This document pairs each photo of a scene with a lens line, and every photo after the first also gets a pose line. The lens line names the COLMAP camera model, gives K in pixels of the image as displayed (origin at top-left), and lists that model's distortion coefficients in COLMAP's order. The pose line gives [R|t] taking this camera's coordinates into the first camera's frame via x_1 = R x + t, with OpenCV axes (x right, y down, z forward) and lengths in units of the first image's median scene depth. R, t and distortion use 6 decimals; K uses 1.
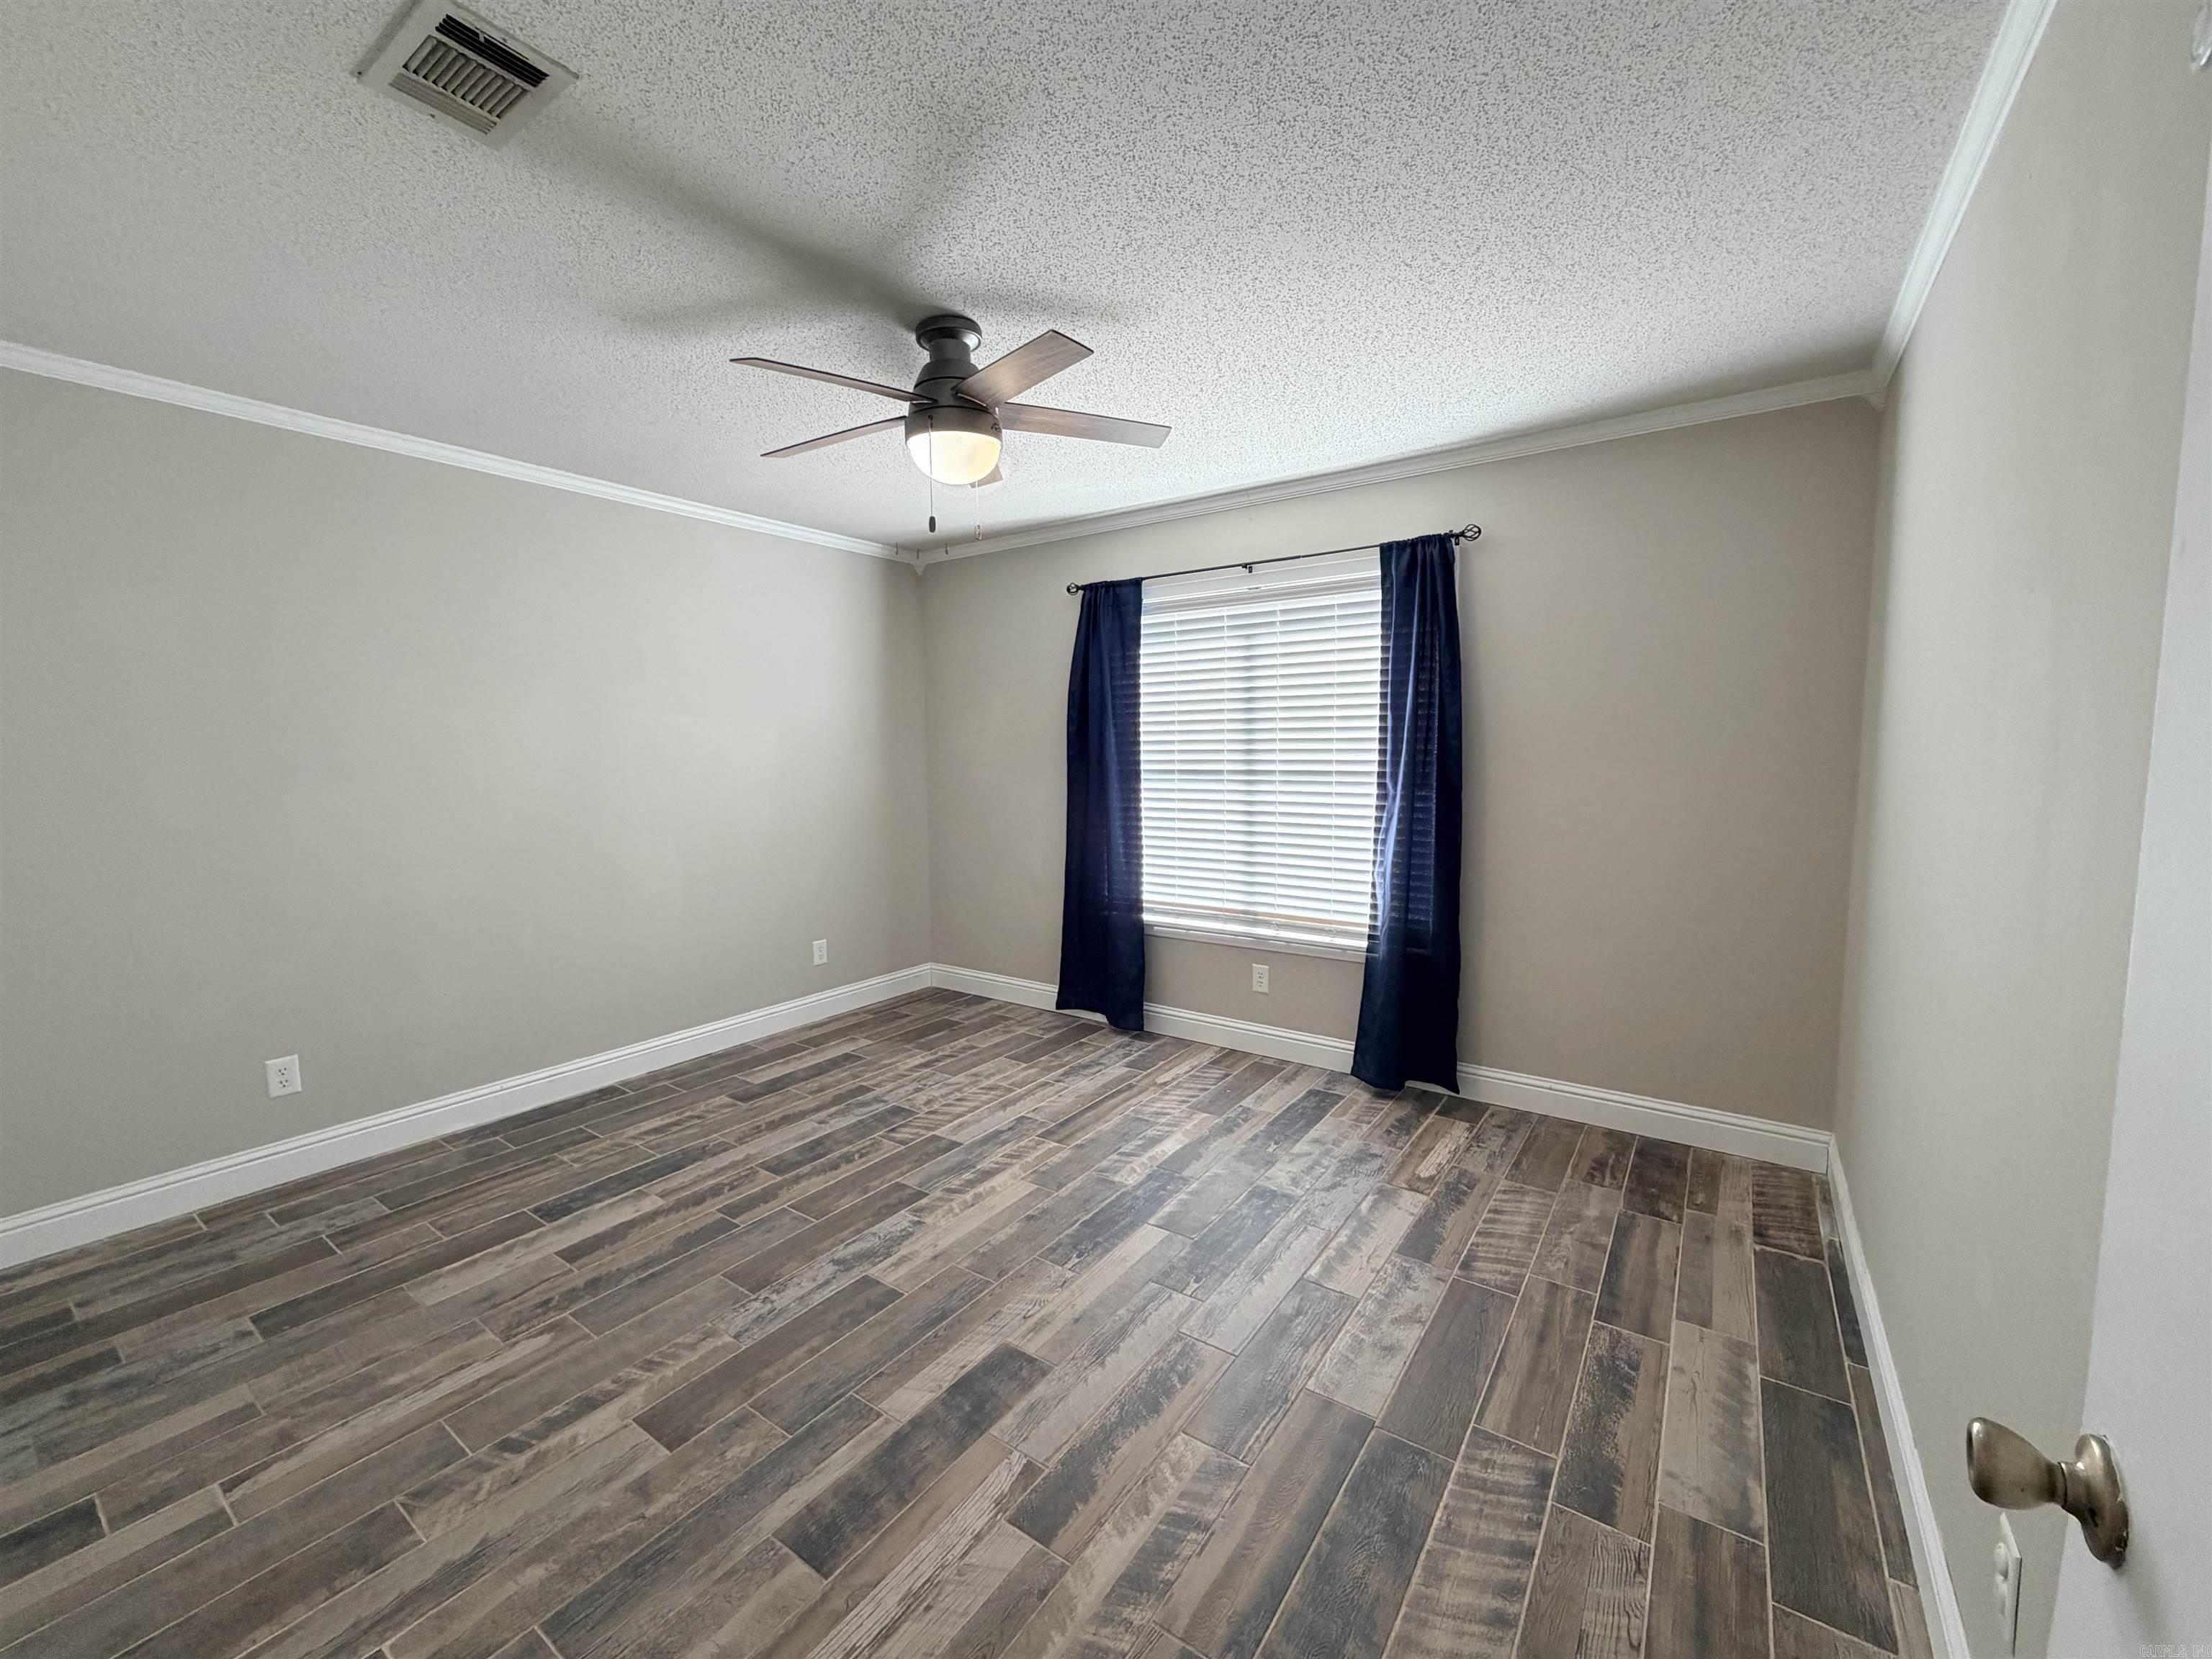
lens RADIAL K [[883.7, 0, 1109.2], [0, 883.7, 827.5], [0, 0, 1]] dist [0.000986, 0.001787]
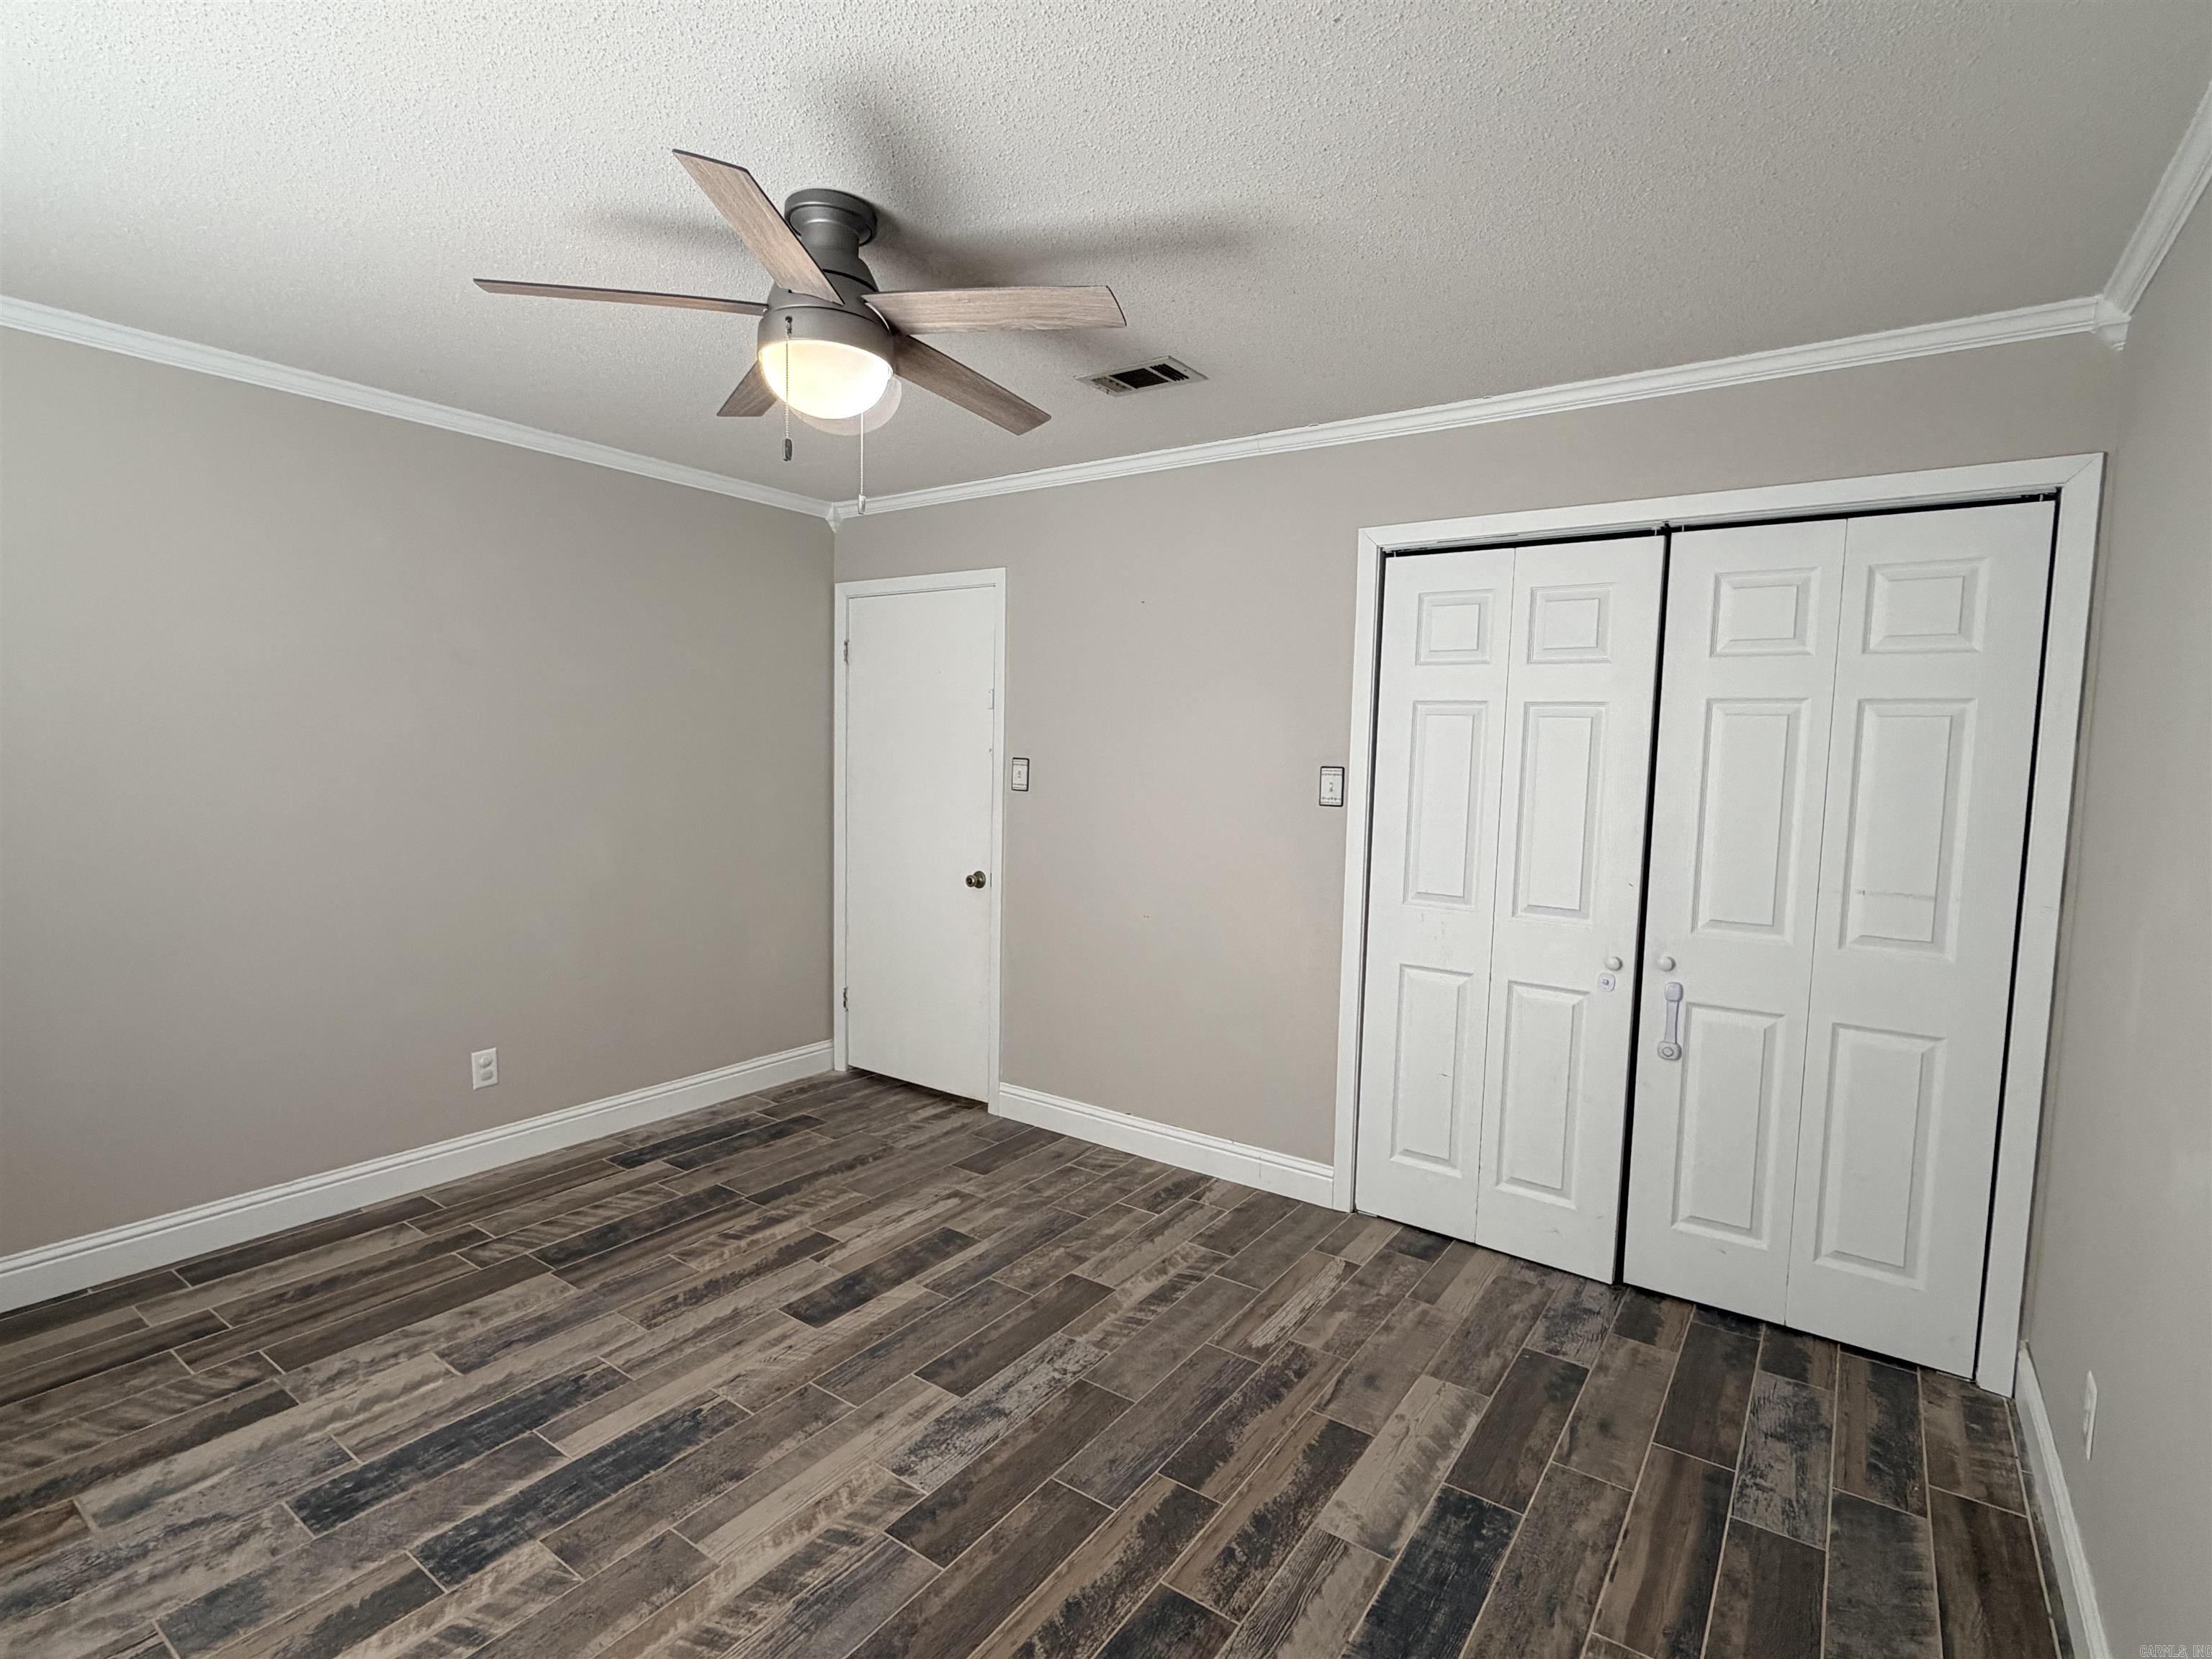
lens RADIAL K [[1069.1, 0, 1099.1], [0, 1069.1, 829.0], [0, 0, 1]] dist [-0.001869, 0.000240]
pose [[-0.999889, -0.013145, 0.006989, -0.413135], [-0.011811, 0.986197, 0.165157, -0.204100], [-0.009064, 0.165056, -0.986243, 1.949630]]
